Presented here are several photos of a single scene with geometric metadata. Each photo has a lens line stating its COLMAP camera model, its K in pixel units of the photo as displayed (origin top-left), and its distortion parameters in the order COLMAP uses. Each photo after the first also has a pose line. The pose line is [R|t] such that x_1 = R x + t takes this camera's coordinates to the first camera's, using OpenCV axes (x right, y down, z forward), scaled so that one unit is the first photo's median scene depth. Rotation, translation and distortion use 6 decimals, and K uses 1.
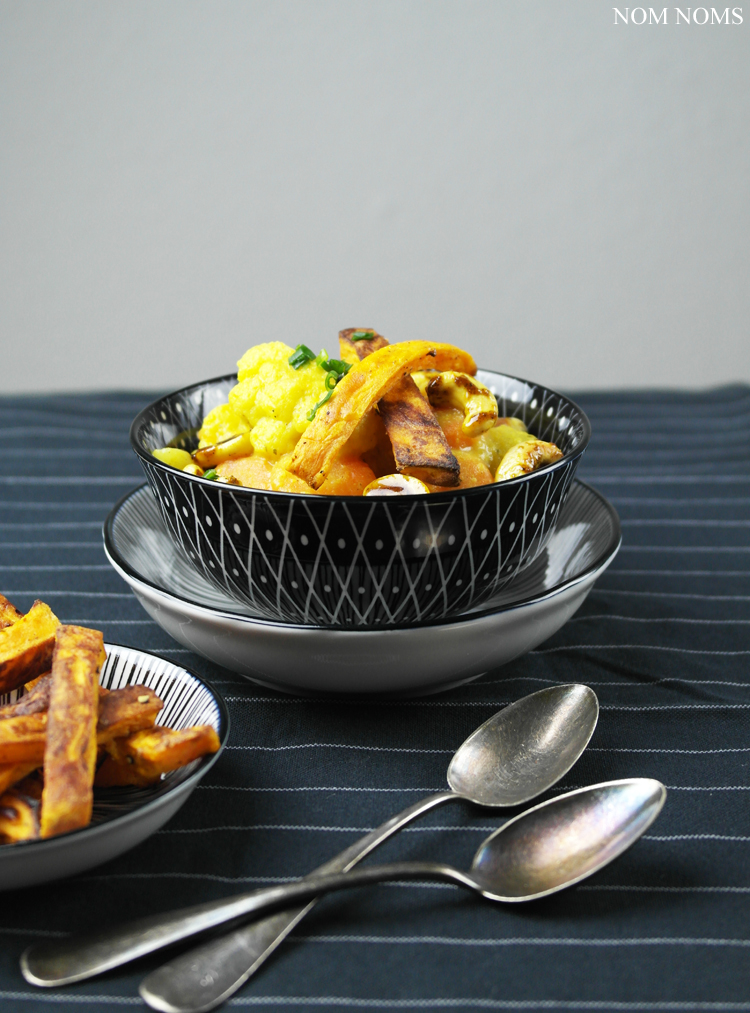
lens RADIAL K [[1603.1, 0, 374.8], [0, 1603.1, 501.2], [0, 0, 1]] dist [0.004530, 0.000000]
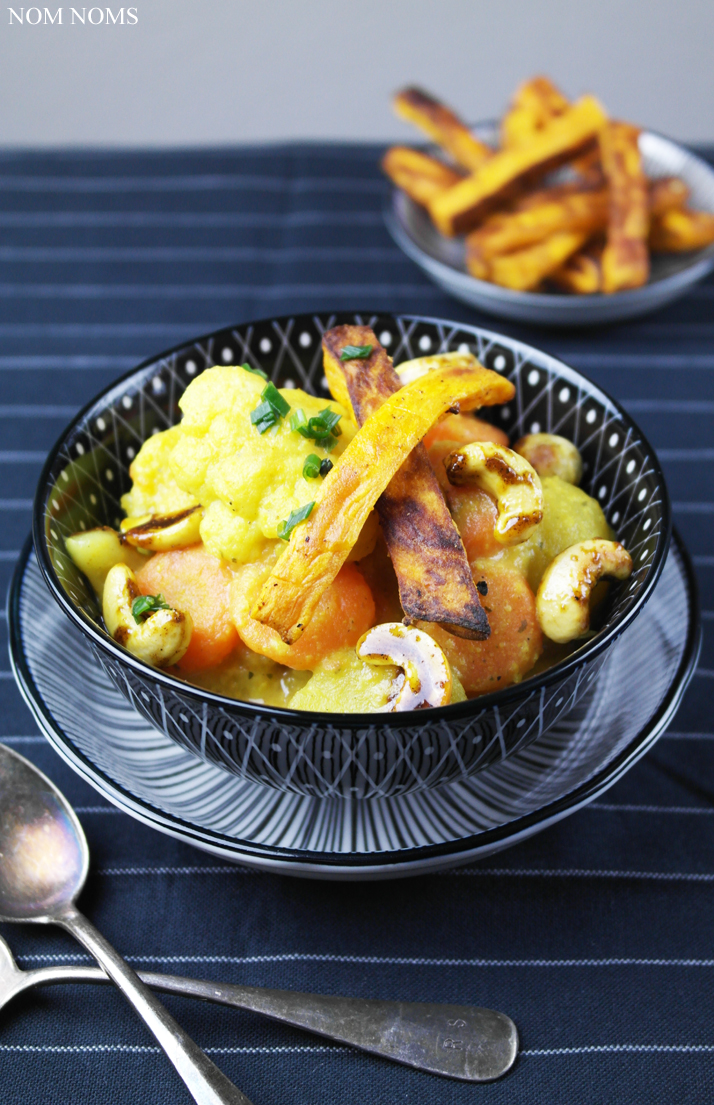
lens RADIAL K [[1727.9, 0, 368.3], [0, 1727.9, 558.7], [0, 0, 1]] dist [0.026047, 0.000000]
pose [[0.999989, 0.002562, 0.004036, -0.005002], [-0.003877, 0.928595, 0.371076, -0.322664], [-0.002797, -0.371087, 0.928594, 0.275617]]
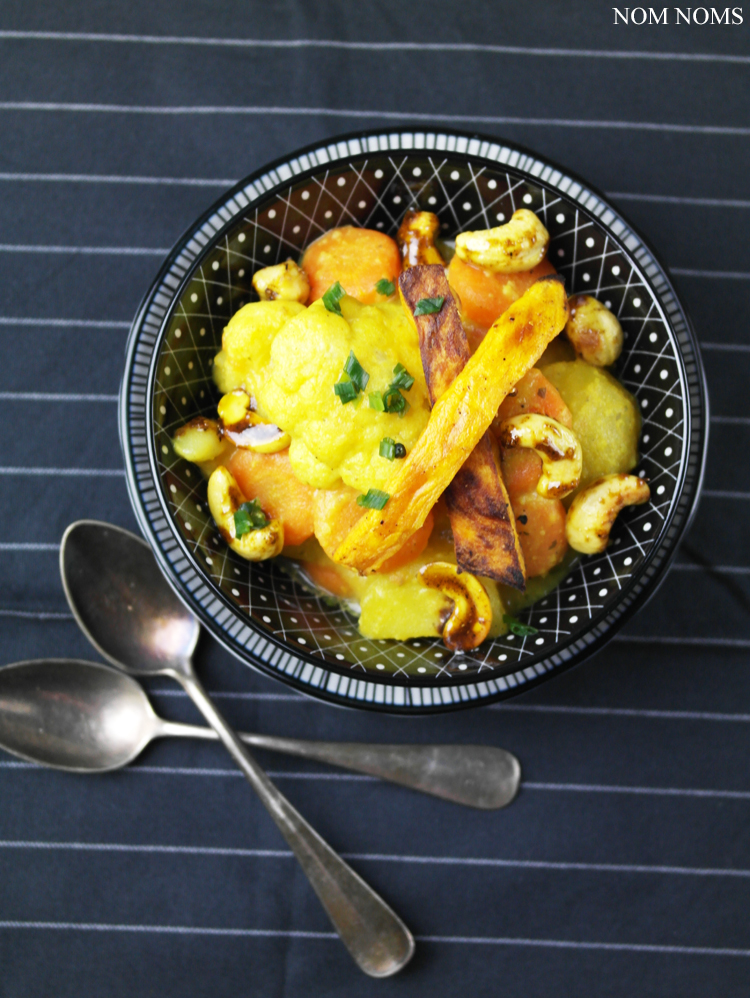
lens RADIAL K [[1719.9, 0, 369.0], [0, 1719.9, 504.3], [0, 0, 1]] dist [0.048678, 0.000000]
pose [[0.999250, 0.034876, 0.016843, -0.050614], [-0.031204, 0.467348, 0.883523, -0.853241], [0.022942, -0.883385, 0.468085, 0.558605]]
